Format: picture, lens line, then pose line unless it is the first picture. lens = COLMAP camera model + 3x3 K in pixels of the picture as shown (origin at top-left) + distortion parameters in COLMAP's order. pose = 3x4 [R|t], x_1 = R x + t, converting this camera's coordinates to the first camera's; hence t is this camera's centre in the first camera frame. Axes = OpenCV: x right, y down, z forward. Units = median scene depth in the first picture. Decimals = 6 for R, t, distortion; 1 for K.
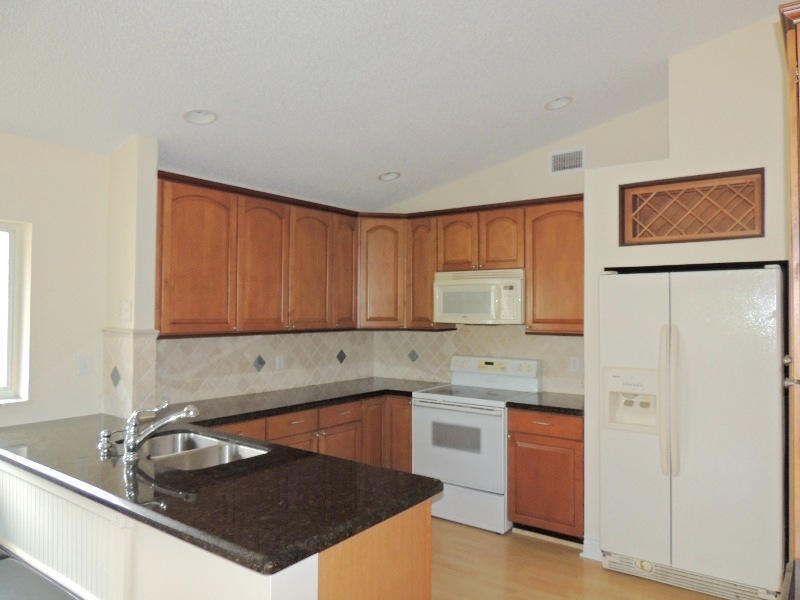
lens RADIAL K [[569.6, 0, 400.0], [0, 569.6, 300.0], [0, 0, 1]] dist [-0.026728, 0.002393]
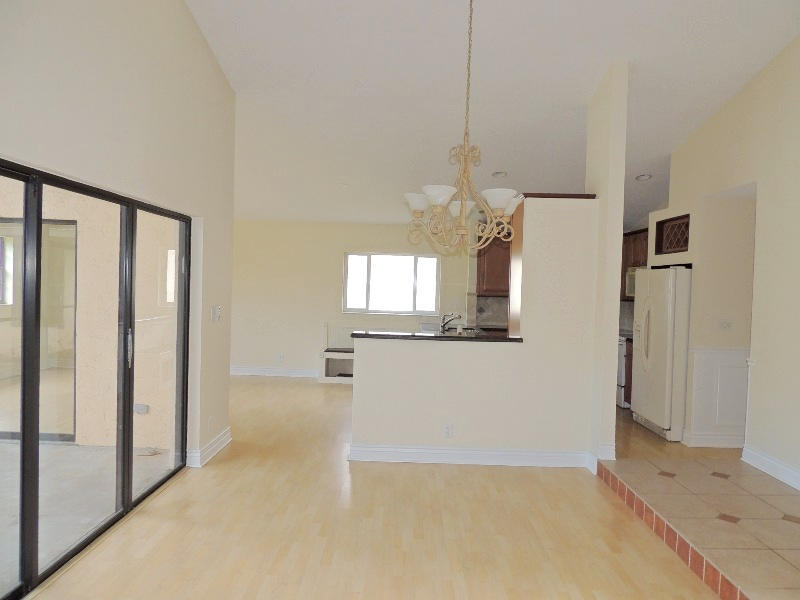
lens RADIAL K [[569.6, 0, 400.0], [0, 569.6, 300.0], [0, 0, 1]] dist [-0.026728, 0.002393]
pose [[0.573143, 0.036854, -0.818626, 1.286086], [-0.008349, 0.999199, 0.039138, -0.011916], [0.819413, -0.015597, 0.572992, -0.680929]]
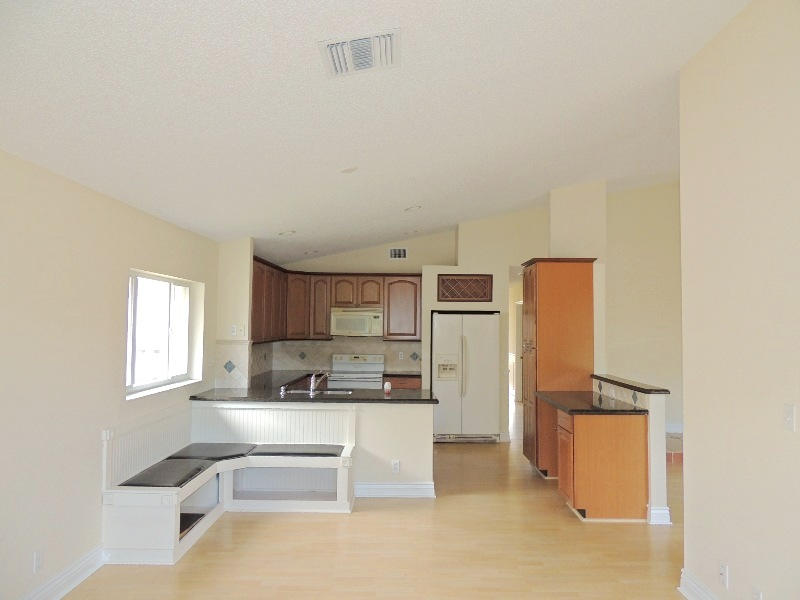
lens RADIAL K [[569.6, 0, 400.0], [0, 569.6, 300.0], [0, 0, 1]] dist [-0.026728, 0.002393]
pose [[0.816382, 0.029411, 0.576762, -0.941503], [-0.016407, 0.999480, -0.027745, -0.030451], [-0.577279, 0.013188, 0.816441, -0.696430]]
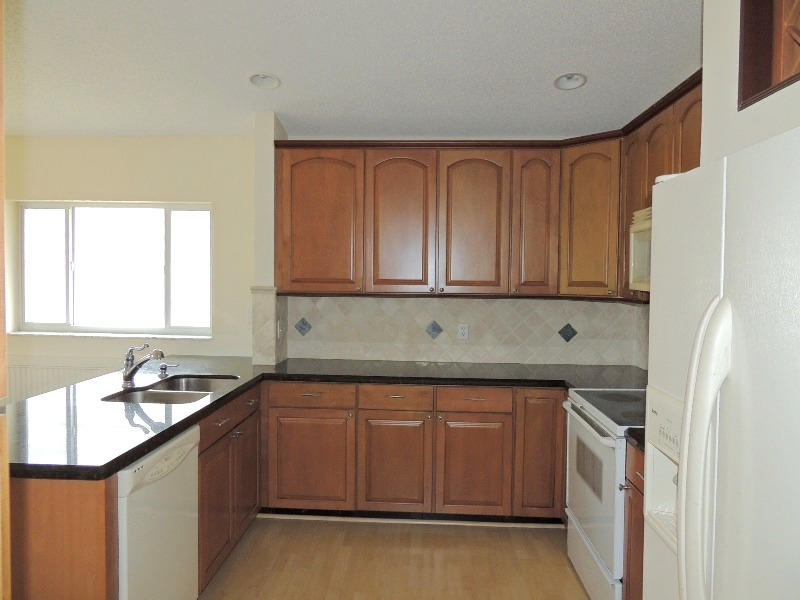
lens RADIAL K [[569.6, 0, 400.0], [0, 569.6, 300.0], [0, 0, 1]] dist [-0.026728, 0.002393]
pose [[0.563518, 0.043943, -0.824934, 0.528625], [0.002507, 0.998489, 0.054900, 0.014706], [0.826100, -0.033006, 0.562556, 0.483136]]
